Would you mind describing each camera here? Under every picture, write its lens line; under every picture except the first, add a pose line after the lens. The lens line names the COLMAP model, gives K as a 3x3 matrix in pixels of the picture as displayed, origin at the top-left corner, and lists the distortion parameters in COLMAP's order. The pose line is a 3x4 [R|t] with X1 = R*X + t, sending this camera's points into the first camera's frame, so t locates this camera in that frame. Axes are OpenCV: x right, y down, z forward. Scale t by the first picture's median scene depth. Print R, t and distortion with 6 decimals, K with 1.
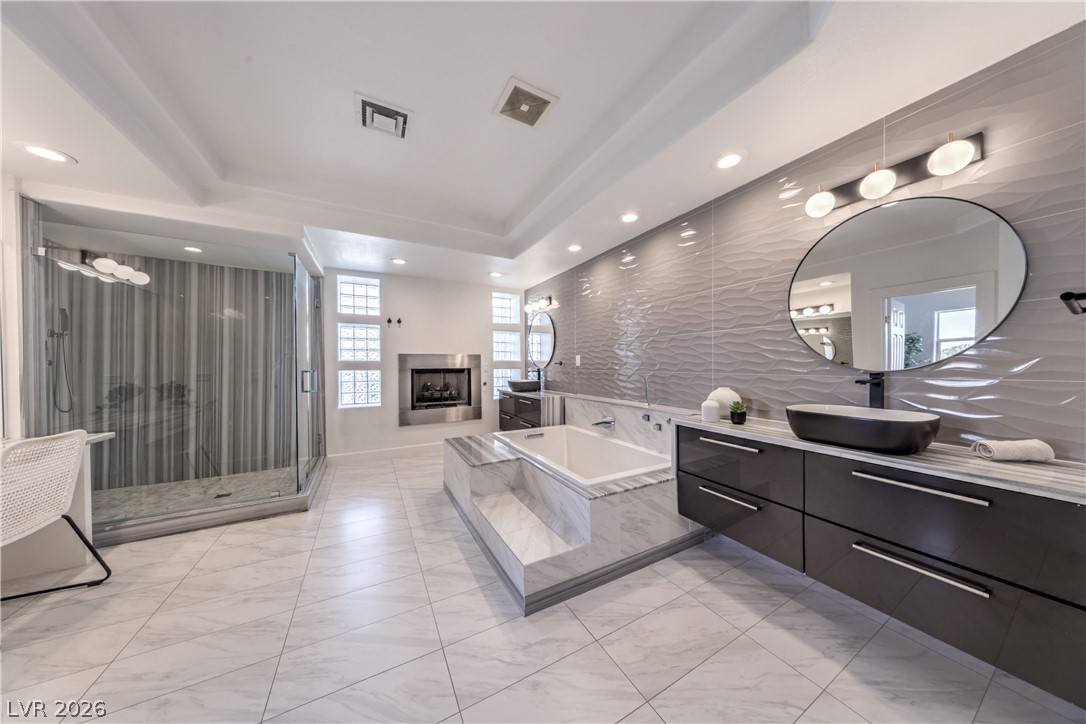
lens RADIAL K [[318.3, 0, 543.0], [0, 318.3, 362.0], [0, 0, 1]] dist [-0.000615, 0.000086]
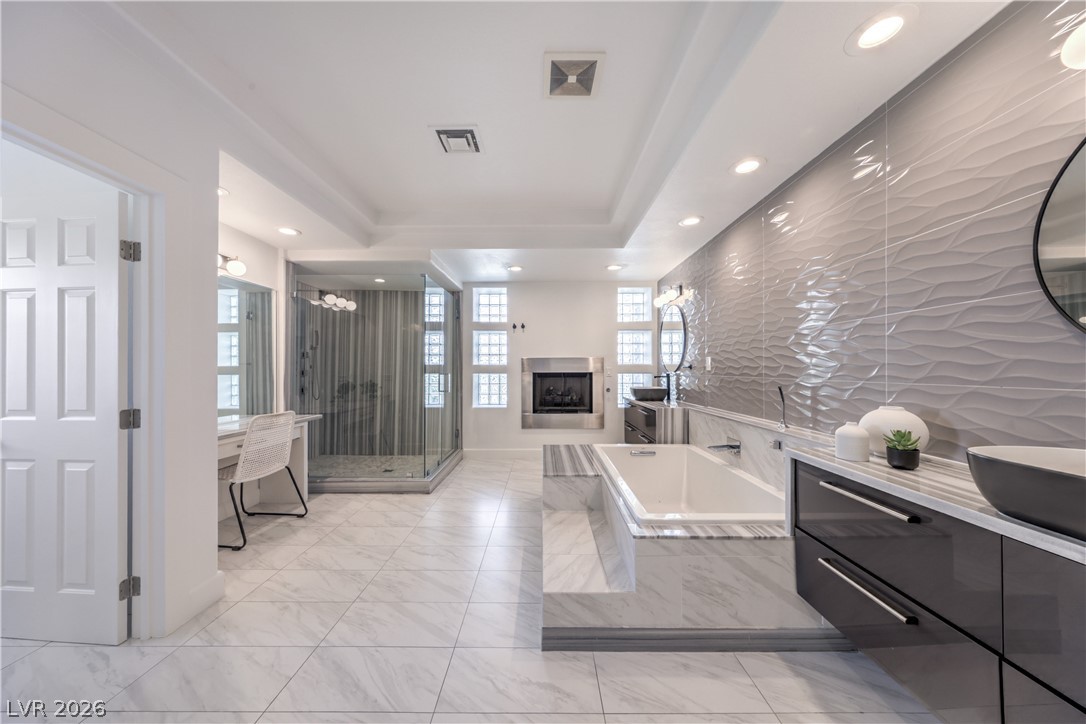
lens RADIAL K [[348.4, 0, 545.4], [0, 348.4, 363.5], [0, 0, 1]] dist [0.002006, 0.000157]
pose [[0.877324, -0.004927, -0.479873, 0.207687], [0.001188, 0.999967, -0.008094, 0.002249], [0.479897, 0.006531, 0.877301, 0.069376]]
